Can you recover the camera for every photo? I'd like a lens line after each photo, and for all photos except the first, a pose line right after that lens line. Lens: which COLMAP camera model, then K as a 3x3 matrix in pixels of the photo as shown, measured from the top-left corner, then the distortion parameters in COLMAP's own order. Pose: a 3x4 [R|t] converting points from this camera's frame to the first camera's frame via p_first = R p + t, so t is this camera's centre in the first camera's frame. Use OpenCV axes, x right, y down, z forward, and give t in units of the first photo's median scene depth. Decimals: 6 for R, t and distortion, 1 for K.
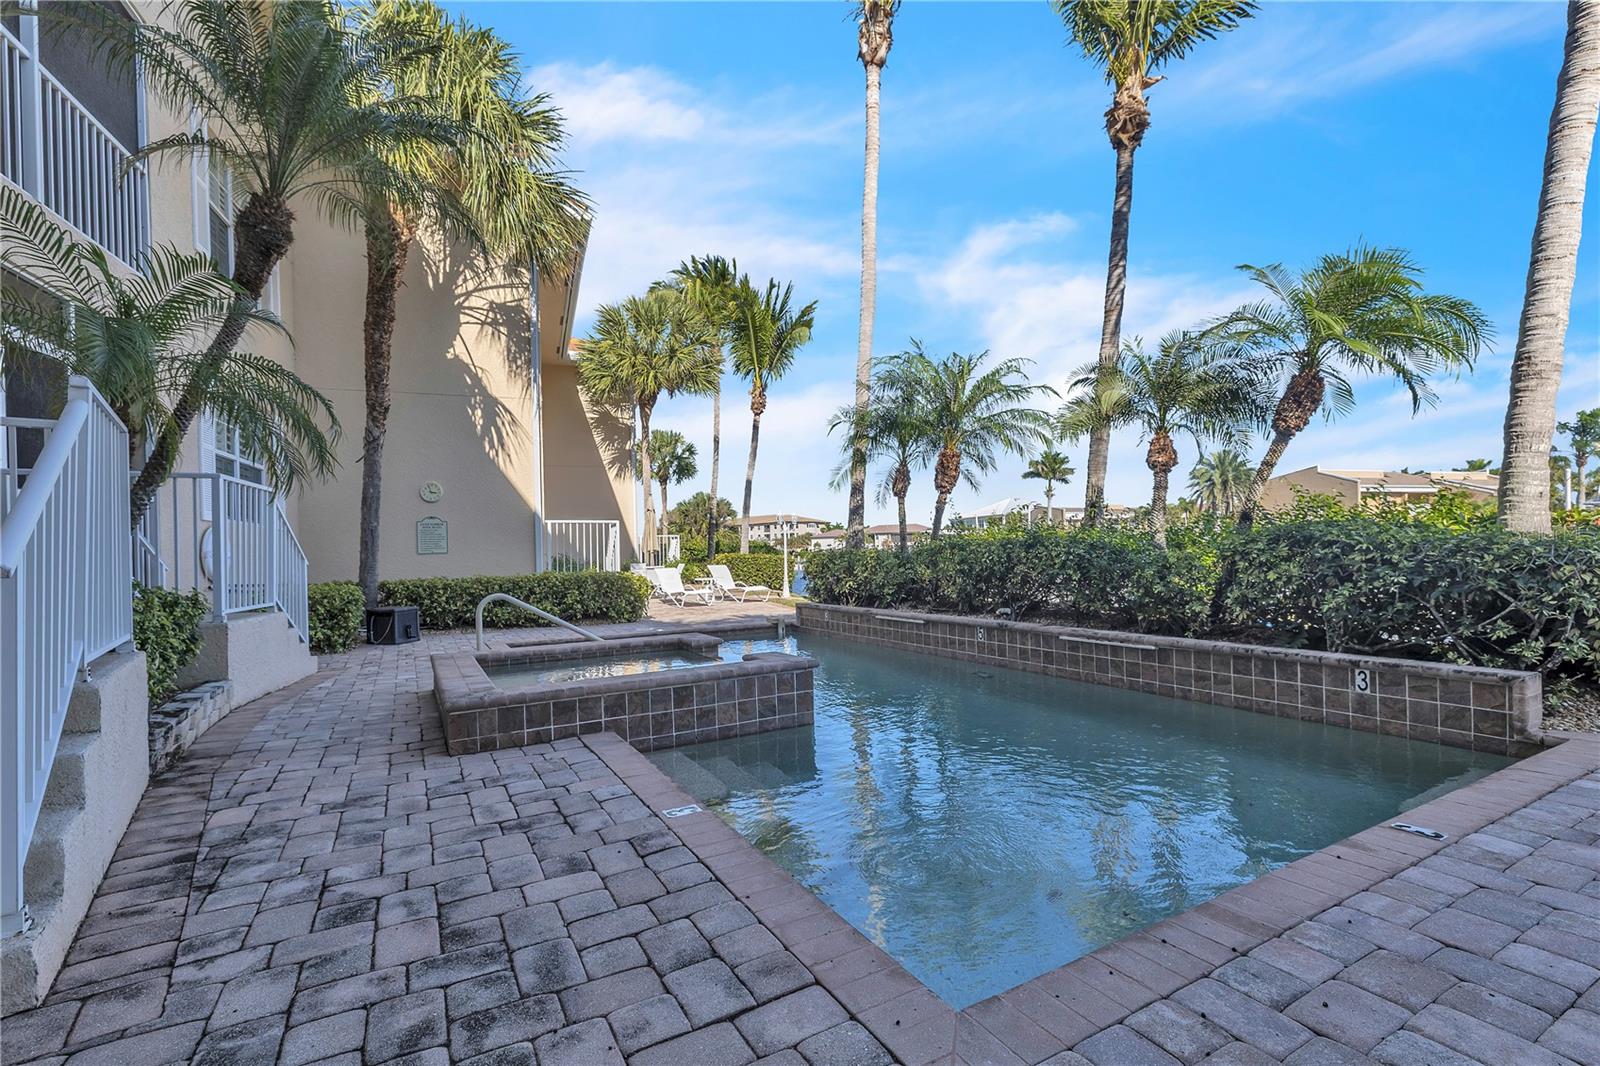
lens RADIAL K [[677.4, 0, 799.8], [0, 677.4, 551.6], [0, 0, 1]] dist [-0.000468, -0.000141]
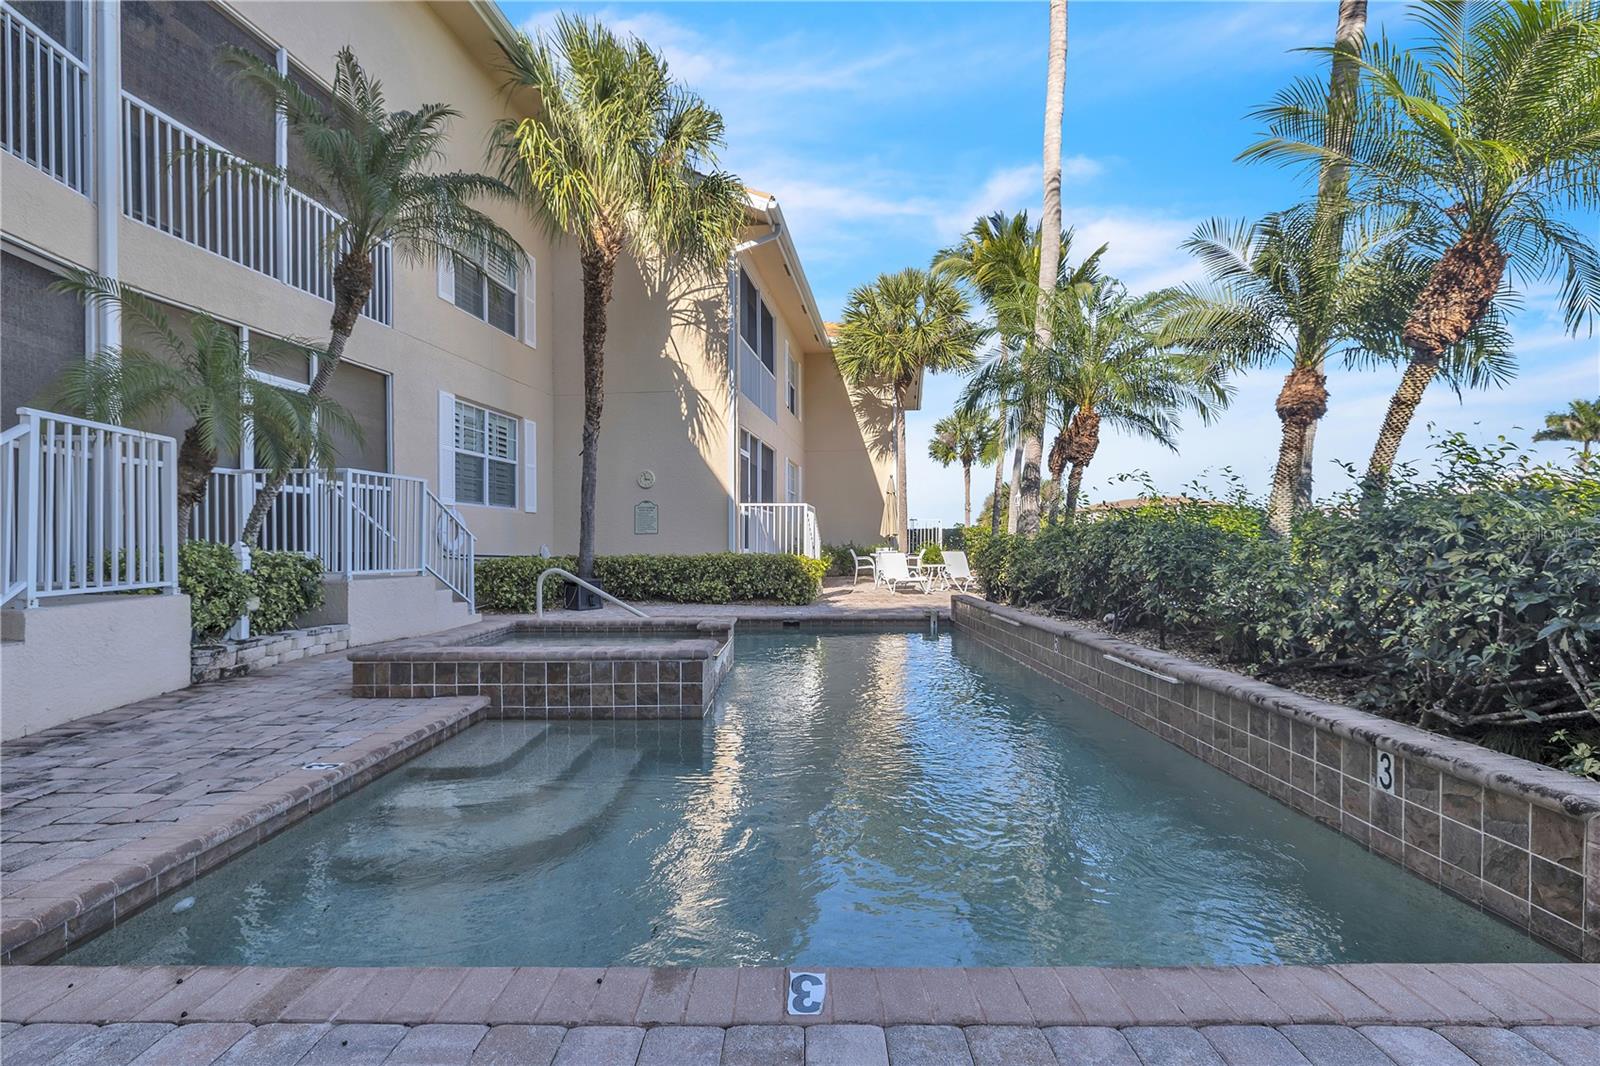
lens RADIAL K [[711.4, 0, 831.4], [0, 711.4, 537.4], [0, 0, 1]] dist [-0.007760, 0.001129]
pose [[0.879315, 0.016288, -0.475961, 0.326789], [-0.016117, 0.999860, 0.004441, -0.001161], [0.475967, 0.003766, 0.879455, 0.115998]]
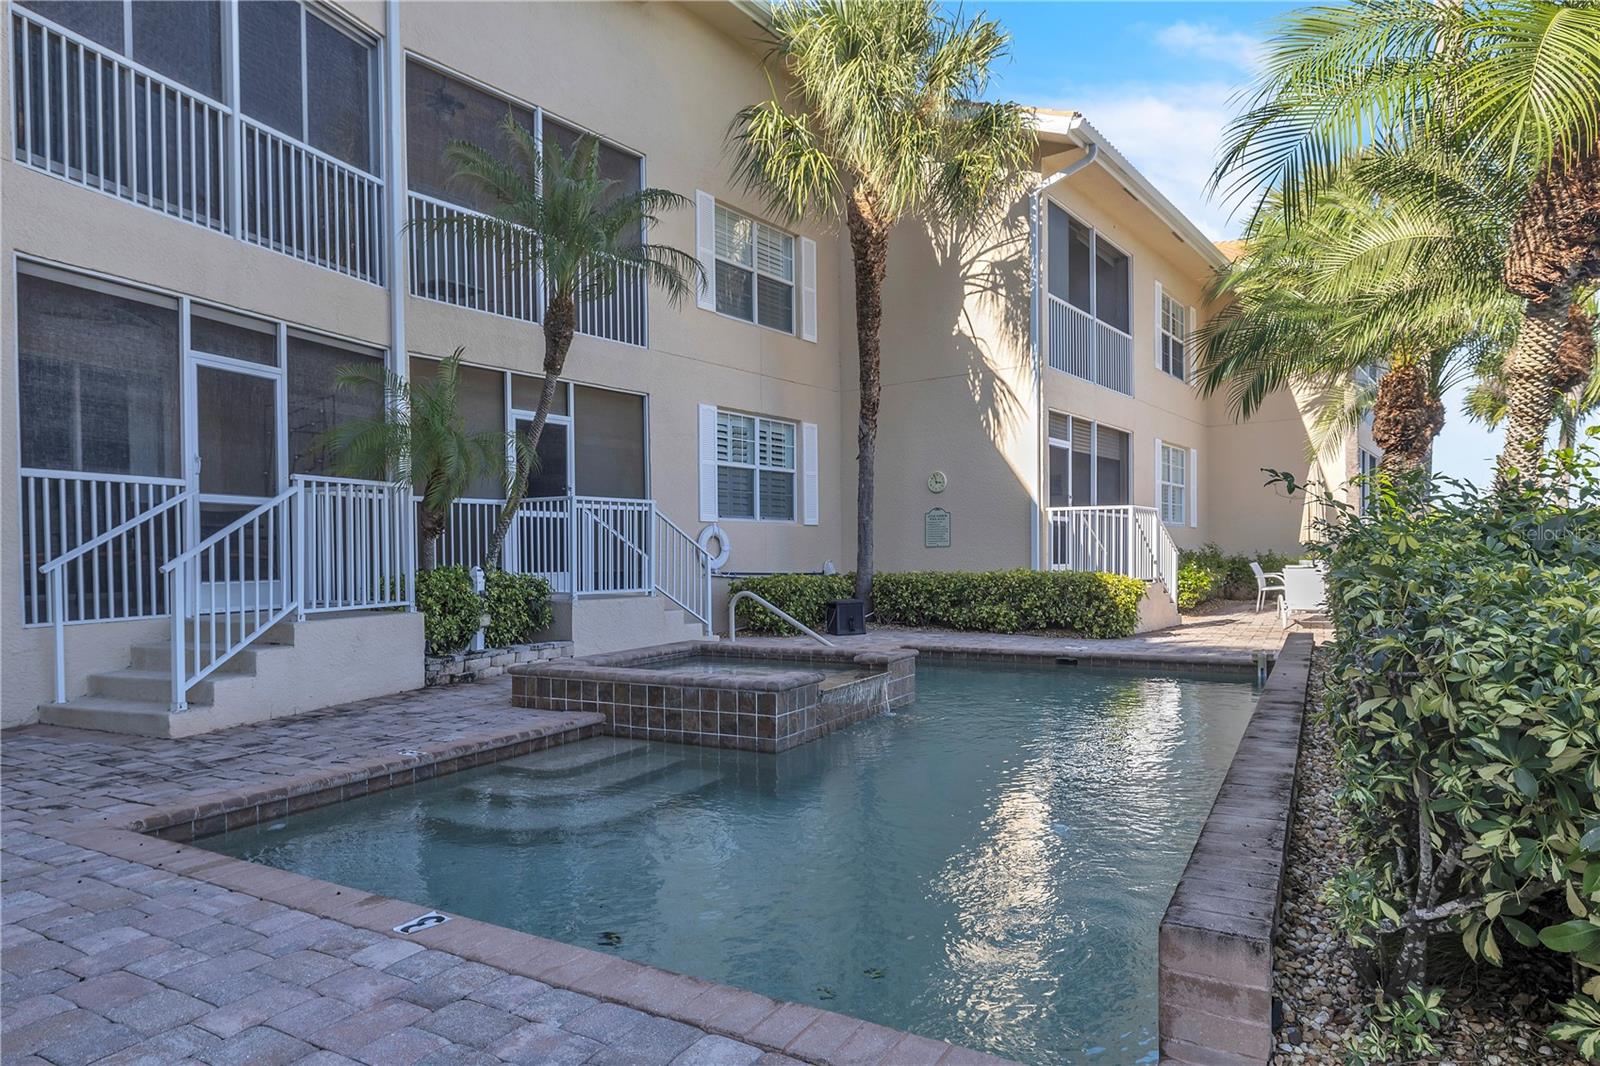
lens RADIAL K [[956.0, 0, 883.0], [0, 956.0, 546.4], [0, 0, 1]] dist [0.003259, 0.001158]
pose [[0.548995, 0.014327, -0.835703, 0.593936], [-0.000728, 0.999861, 0.016664, -0.021750], [0.835825, -0.008540, 0.548930, 0.219524]]
